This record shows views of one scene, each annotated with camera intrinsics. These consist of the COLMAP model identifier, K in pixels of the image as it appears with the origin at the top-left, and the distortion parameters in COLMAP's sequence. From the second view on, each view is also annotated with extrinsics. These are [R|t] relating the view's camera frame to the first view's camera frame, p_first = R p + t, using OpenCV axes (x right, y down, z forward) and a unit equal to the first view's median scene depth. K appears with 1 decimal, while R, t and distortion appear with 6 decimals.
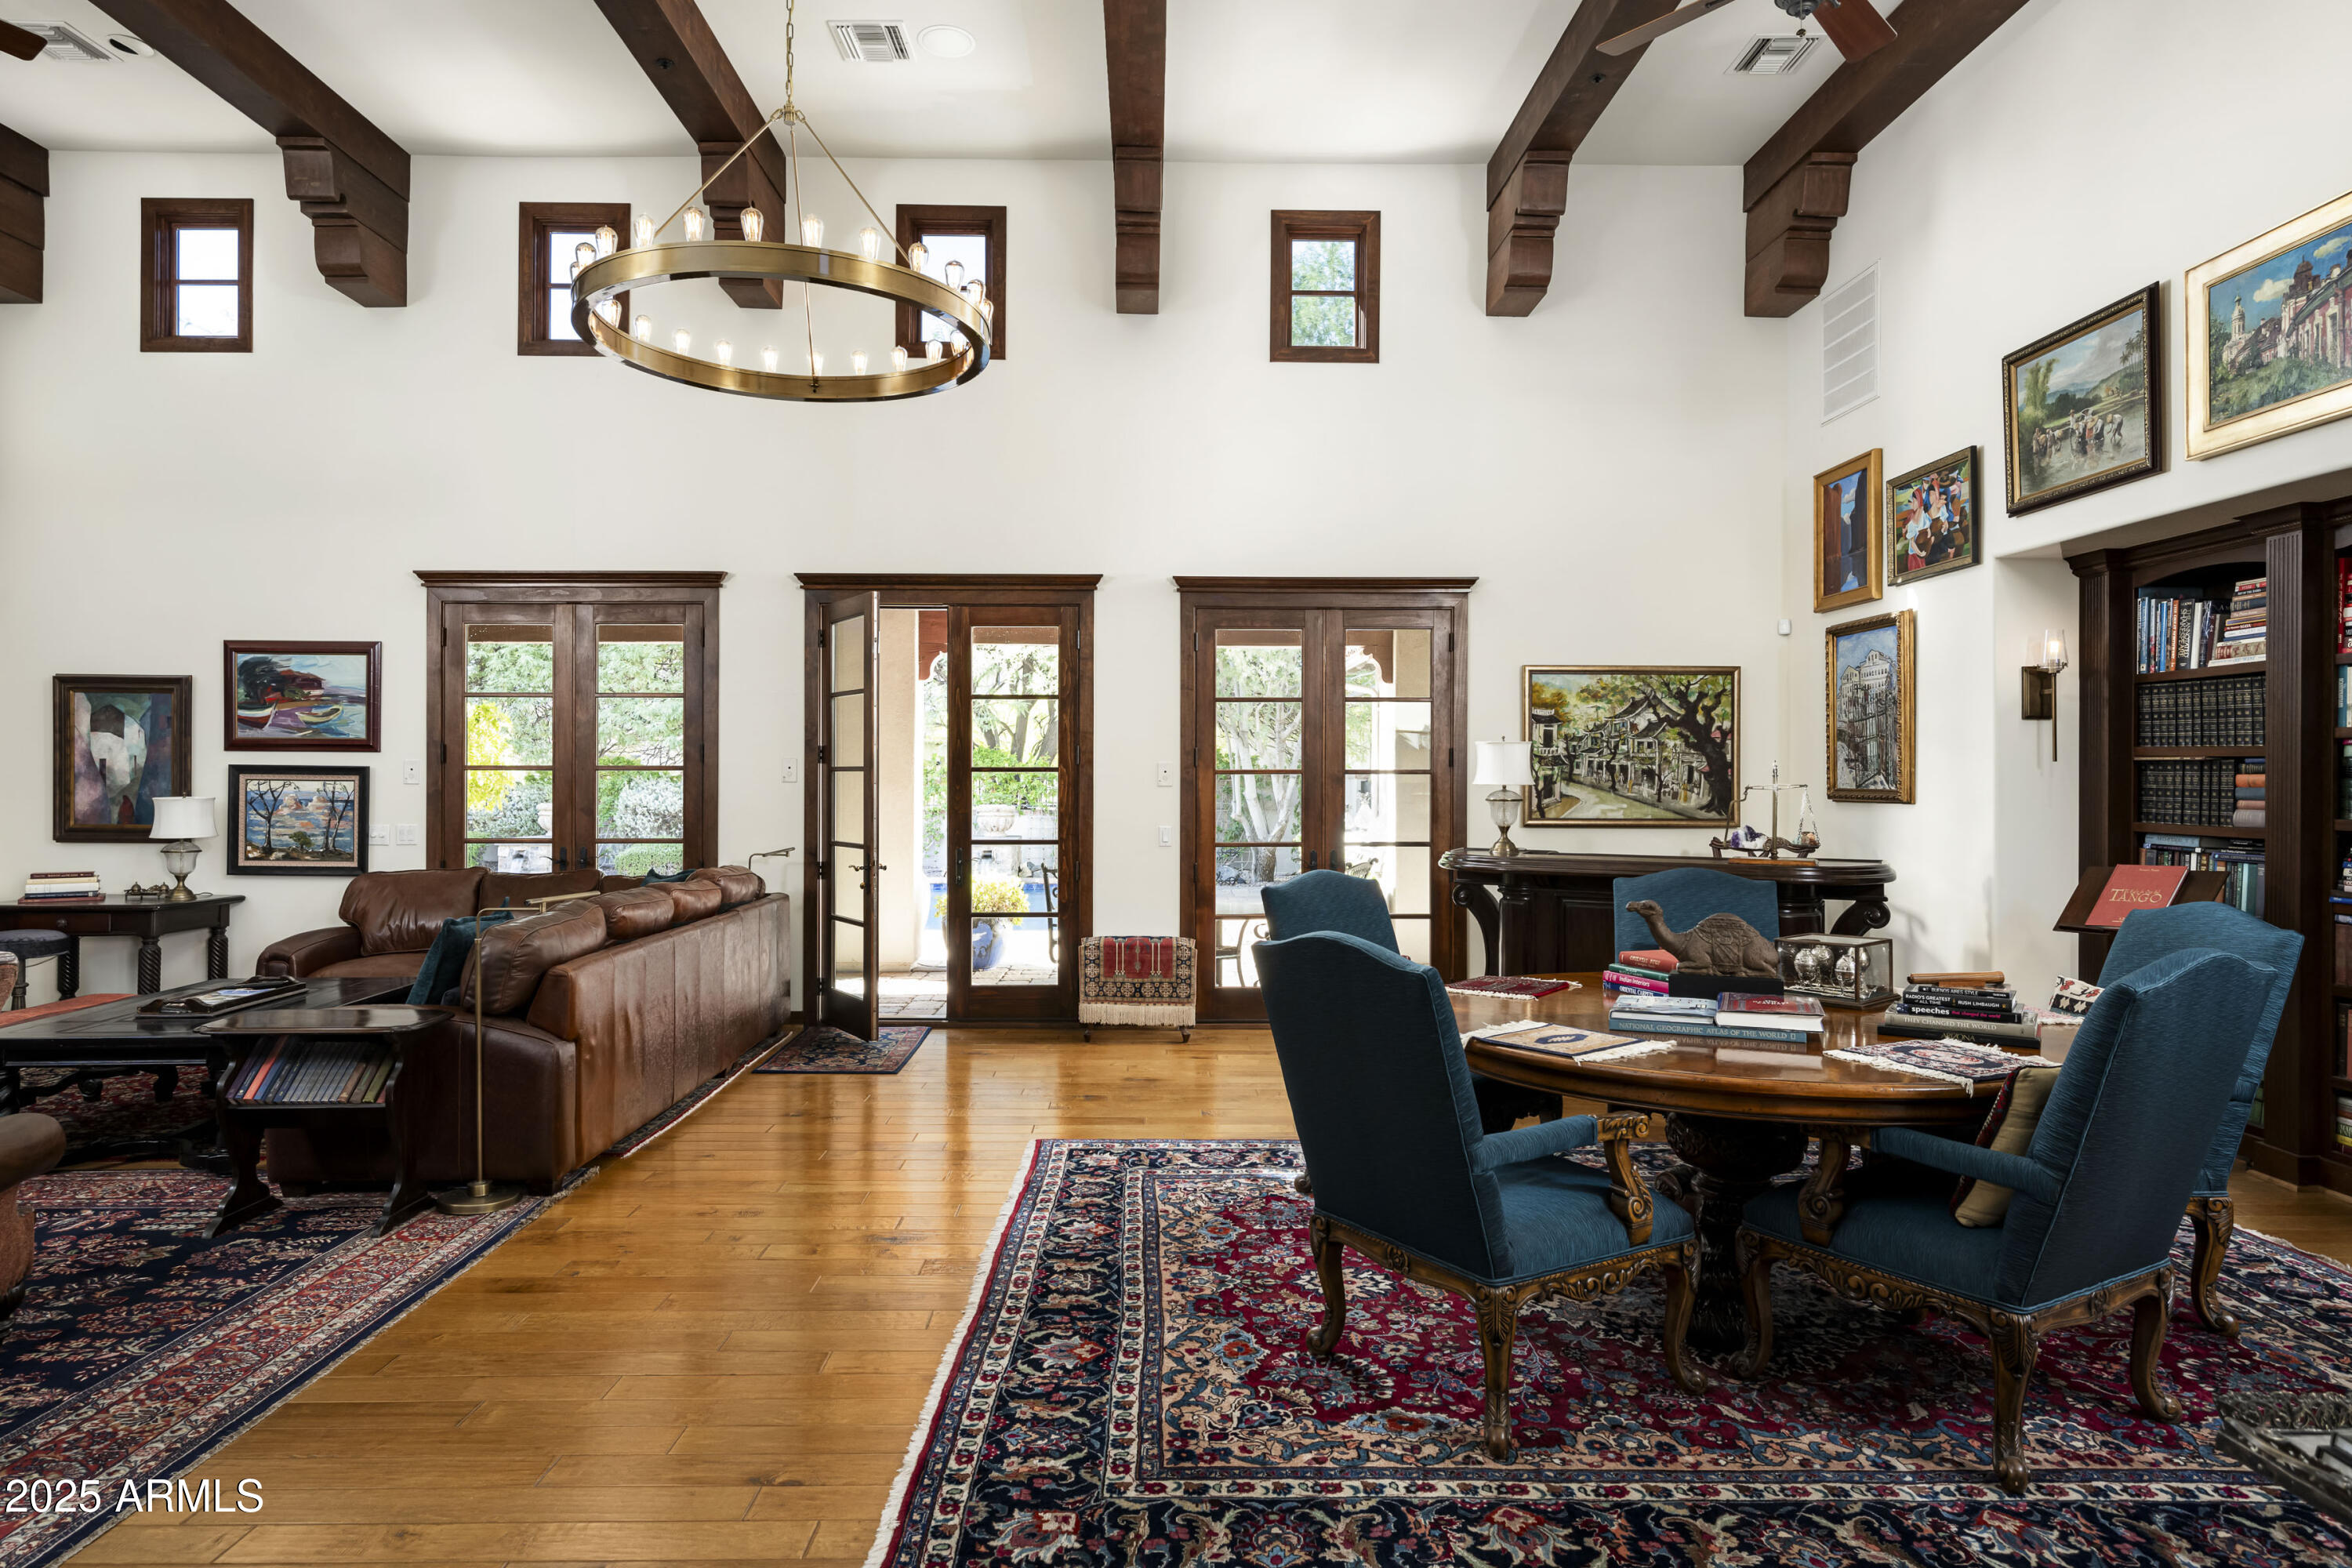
lens RADIAL K [[1335.3, 0, 1174.1], [0, 1335.3, 775.2], [0, 0, 1]] dist [0.003315, 0.000175]
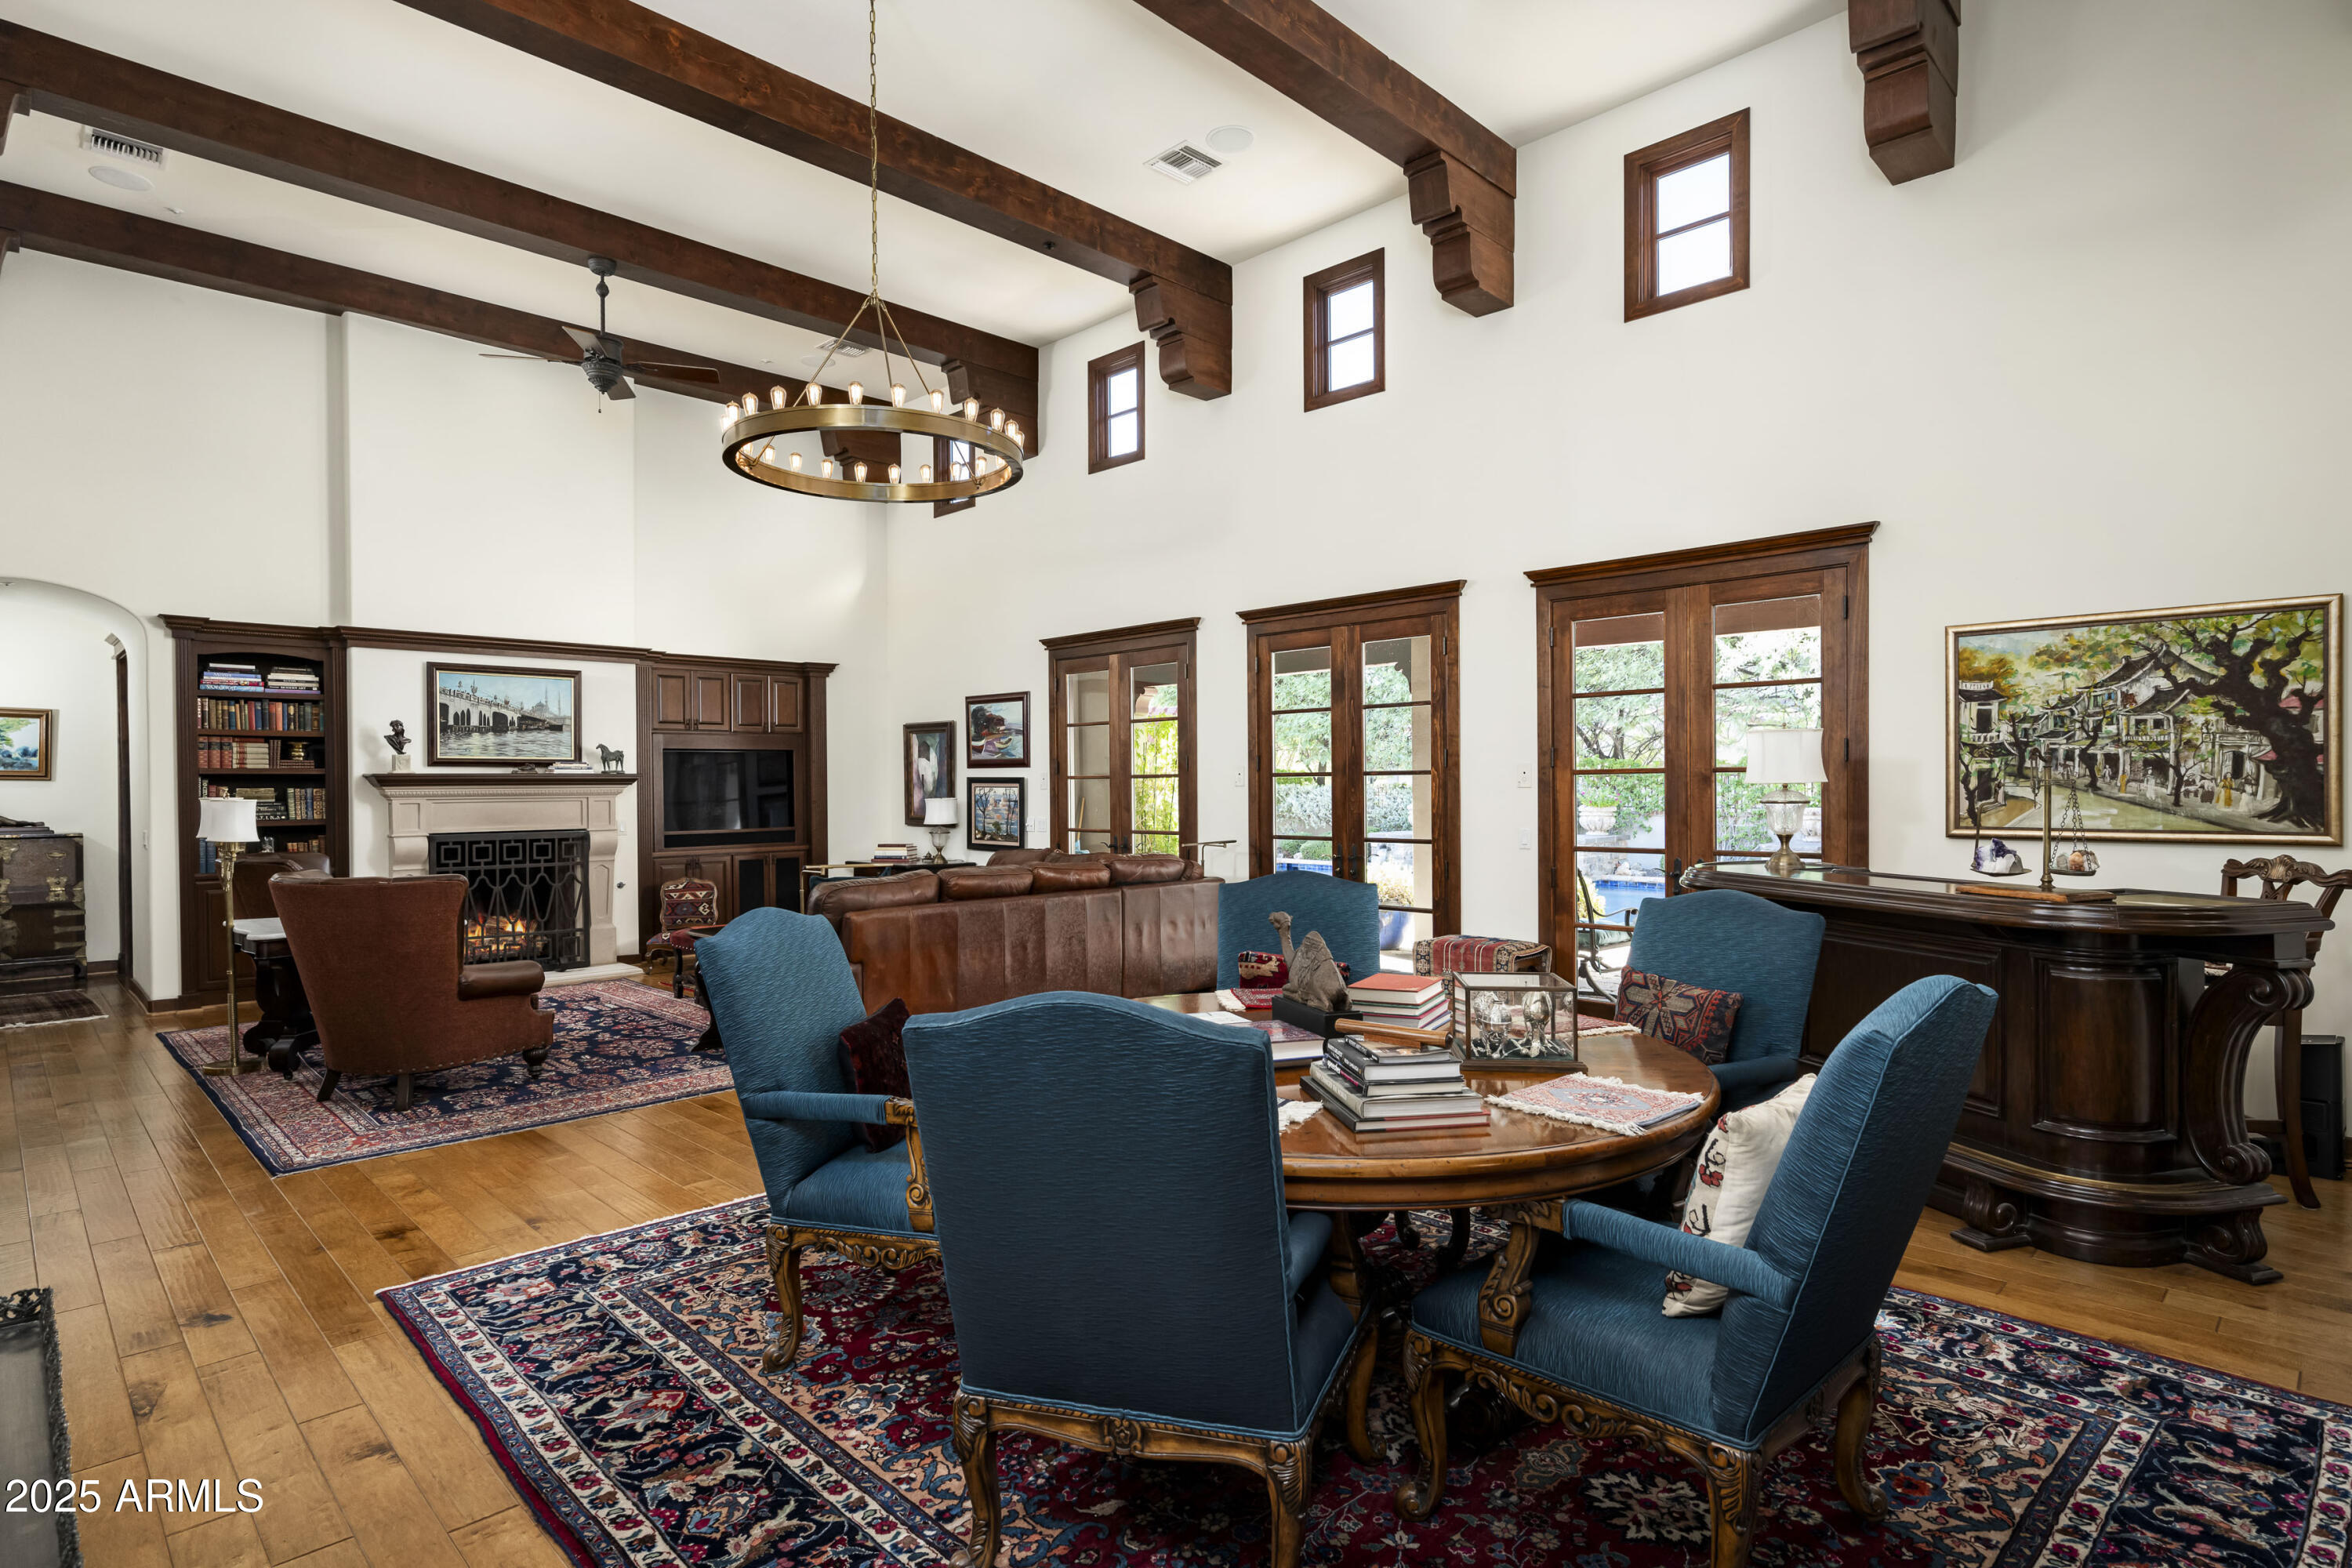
lens RADIAL K [[1220.0, 0, 1177.6], [0, 1220.0, 793.8], [0, 0, 1]] dist [0.000498, 0.000082]
pose [[0.691704, -0.002352, -0.722177, 0.462458], [0.010540, 0.999921, 0.006839, 0.004108], [0.722104, -0.012343, 0.691675, 0.197935]]
